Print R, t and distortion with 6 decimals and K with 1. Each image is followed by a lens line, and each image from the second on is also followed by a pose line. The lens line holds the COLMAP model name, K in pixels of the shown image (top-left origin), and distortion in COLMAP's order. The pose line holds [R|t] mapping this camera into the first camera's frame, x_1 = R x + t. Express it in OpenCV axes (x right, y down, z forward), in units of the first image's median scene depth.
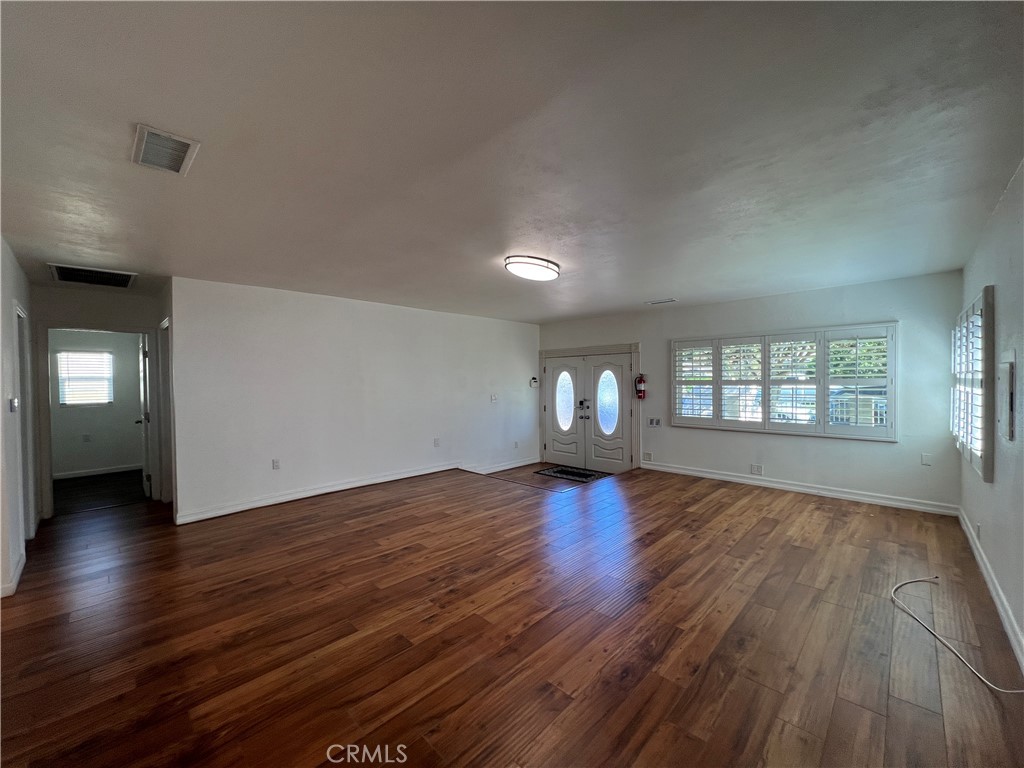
lens RADIAL K [[410.3, 0, 513.6], [0, 410.3, 387.3], [0, 0, 1]] dist [-0.001184, 0.000565]
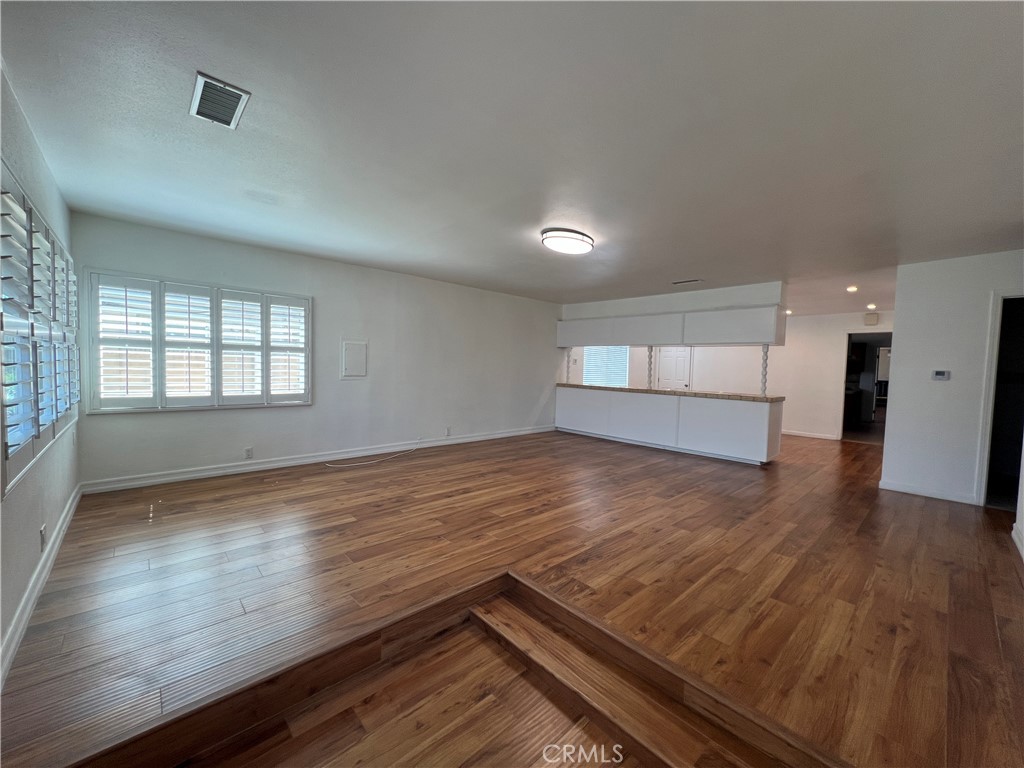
lens RADIAL K [[408.1, 0, 511.2], [0, 408.1, 384.0], [0, 0, 1]] dist [0.001073, 0.000025]
pose [[-0.998230, -0.018722, 0.056452, 0.114943], [-0.015192, 0.997941, 0.062309, 0.007806], [-0.057502, 0.061341, -0.996459, 1.864143]]
